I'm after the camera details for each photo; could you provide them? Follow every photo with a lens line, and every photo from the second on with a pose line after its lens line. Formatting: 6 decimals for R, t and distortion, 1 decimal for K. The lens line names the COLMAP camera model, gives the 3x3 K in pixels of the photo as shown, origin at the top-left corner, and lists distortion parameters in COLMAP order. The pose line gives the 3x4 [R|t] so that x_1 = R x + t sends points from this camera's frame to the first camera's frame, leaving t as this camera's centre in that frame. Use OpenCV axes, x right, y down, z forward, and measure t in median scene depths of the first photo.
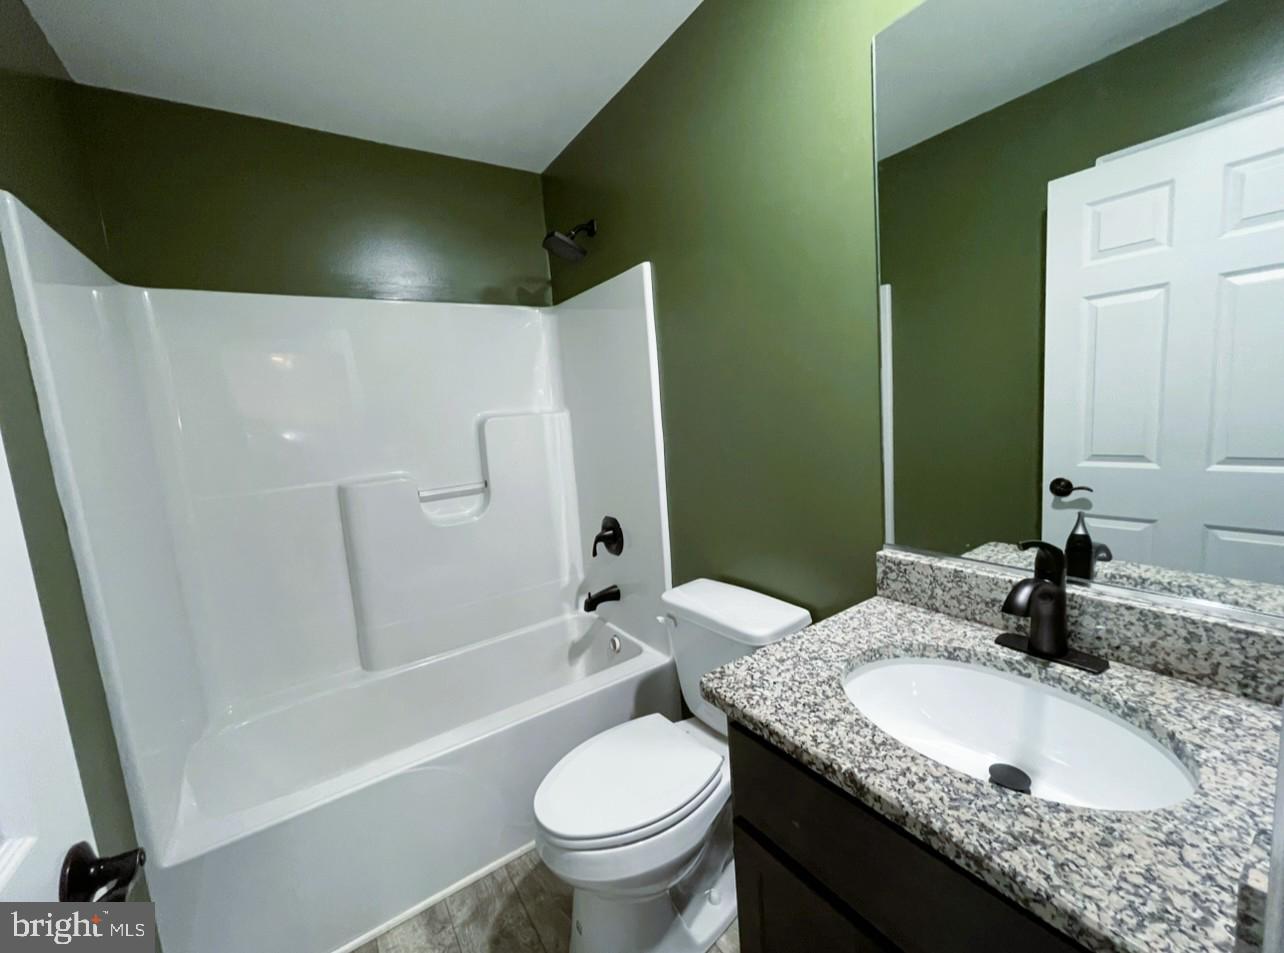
lens RADIAL K [[508.6, 0, 633.3], [0, 508.6, 470.1], [0, 0, 1]] dist [-0.000530, 0.000813]
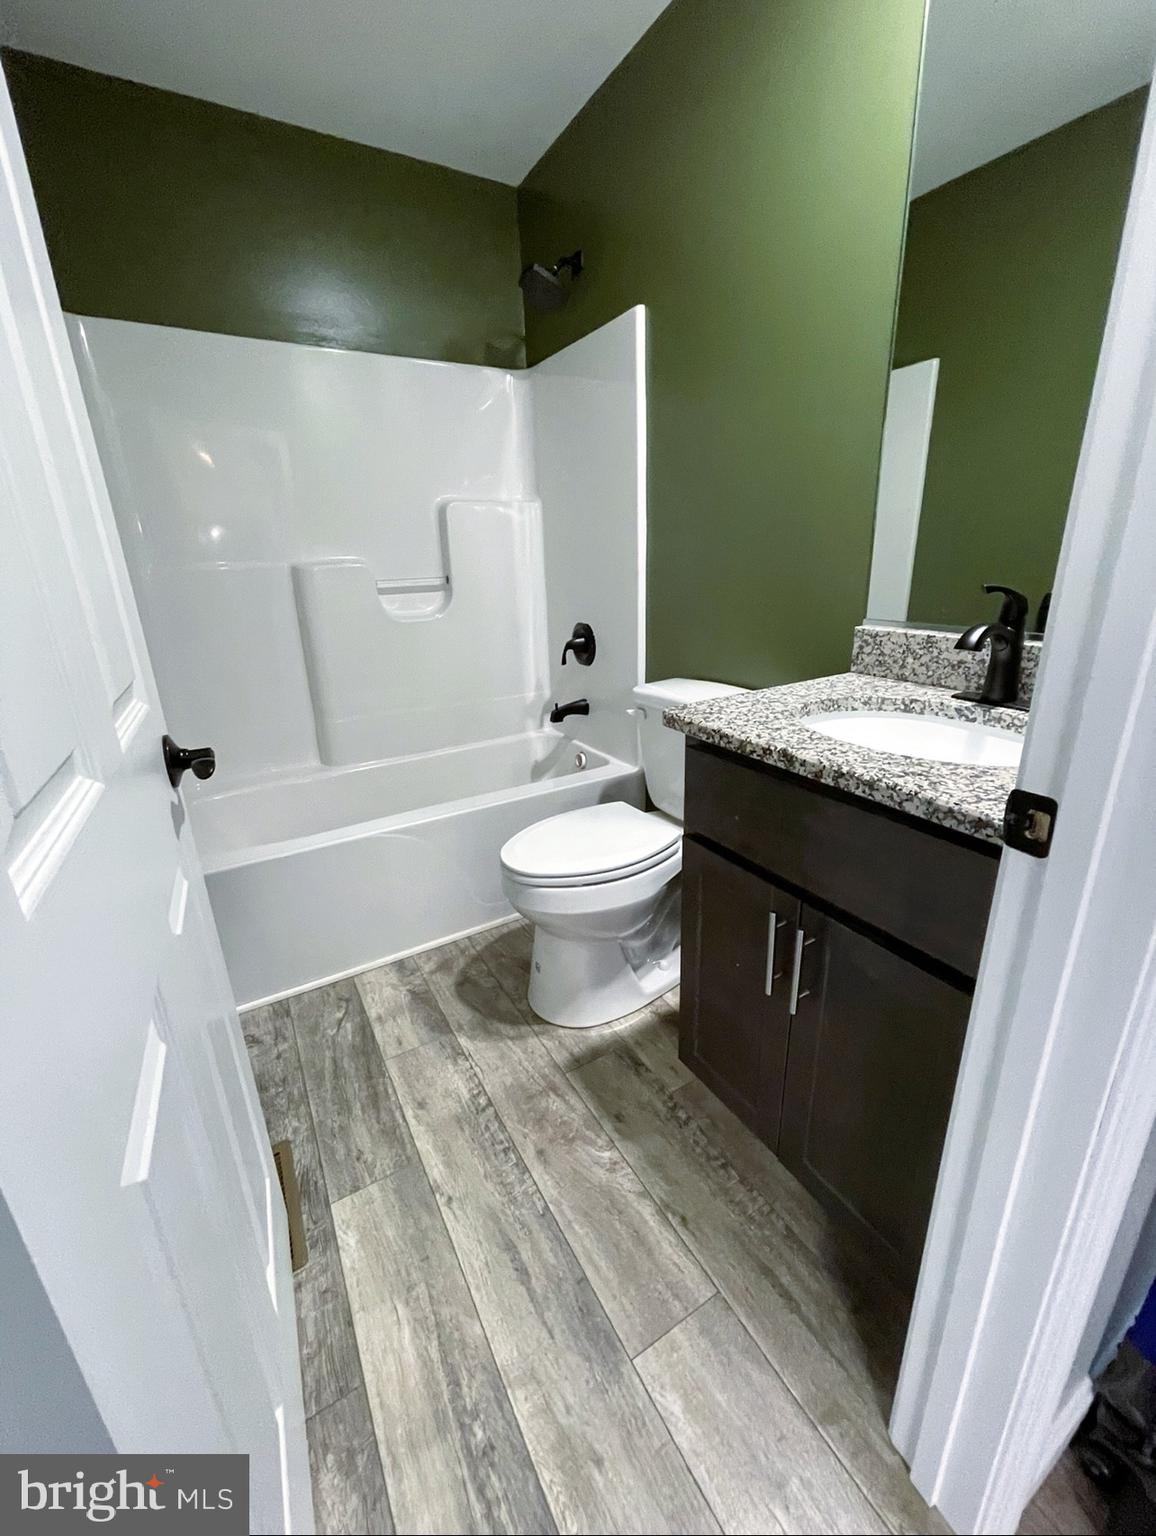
lens RADIAL K [[618.1, 0, 583.4], [0, 618.1, 758.1], [0, 0, 1]] dist [-0.003902, 0.000832]
pose [[0.997890, 0.056799, -0.031451, 0.008897], [-0.049843, 0.980614, 0.189507, 0.213859], [0.041606, -0.187539, 0.981376, -0.235645]]
